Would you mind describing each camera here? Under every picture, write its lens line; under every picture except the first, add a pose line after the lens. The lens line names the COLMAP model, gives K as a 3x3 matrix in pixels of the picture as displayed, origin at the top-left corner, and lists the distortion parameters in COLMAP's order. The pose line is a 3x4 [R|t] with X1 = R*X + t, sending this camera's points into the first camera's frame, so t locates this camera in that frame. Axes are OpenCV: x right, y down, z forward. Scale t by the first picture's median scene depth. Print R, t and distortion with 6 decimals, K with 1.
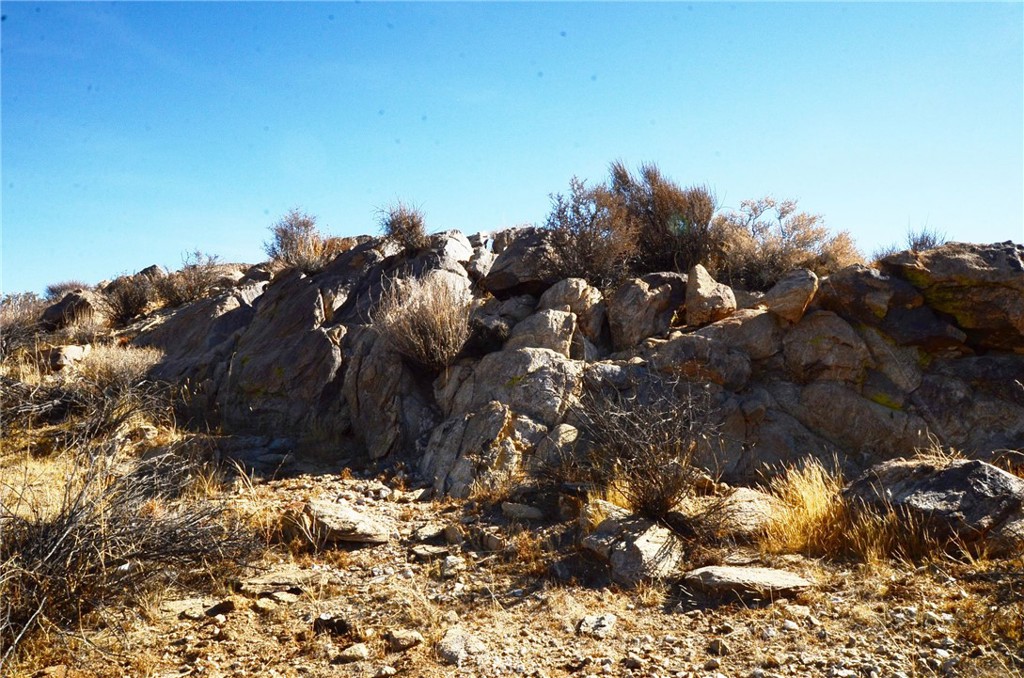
lens RADIAL K [[846.2, 0, 512.3], [0, 846.2, 339.2], [0, 0, 1]] dist [0.008024, 0.046569]
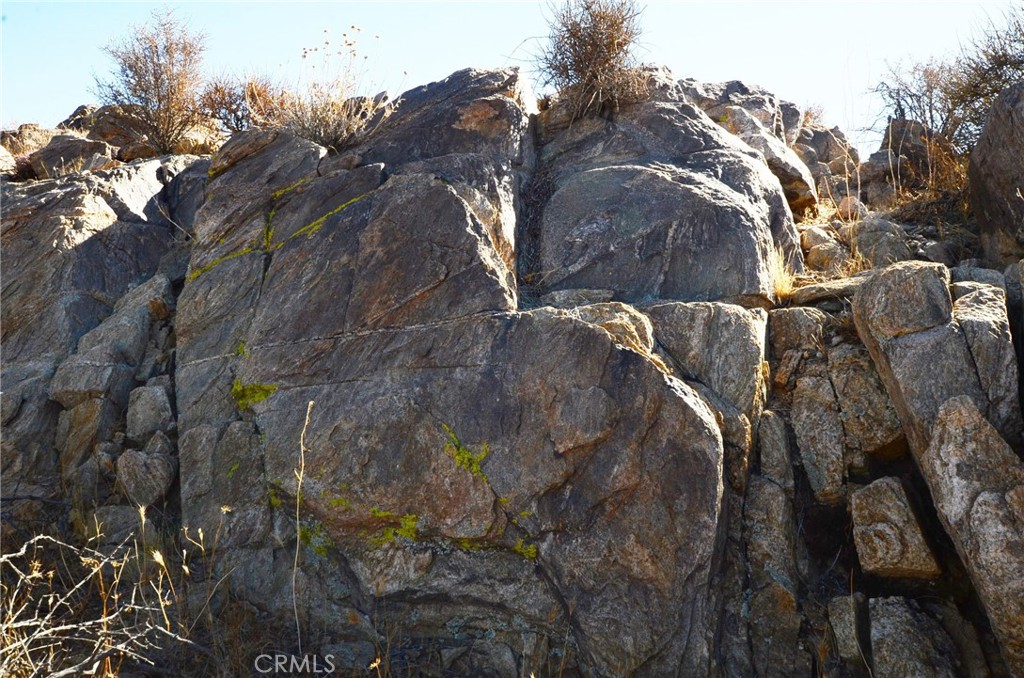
lens RADIAL K [[846.2, 0, 511.6], [0, 846.2, 338.5], [0, 0, 1]] dist [0.008024, 0.046569]
pose [[0.948546, -0.018442, 0.316103, -0.287719], [-0.017242, 0.993813, 0.109719, -0.031688], [-0.316170, -0.109524, 0.942359, 0.576693]]
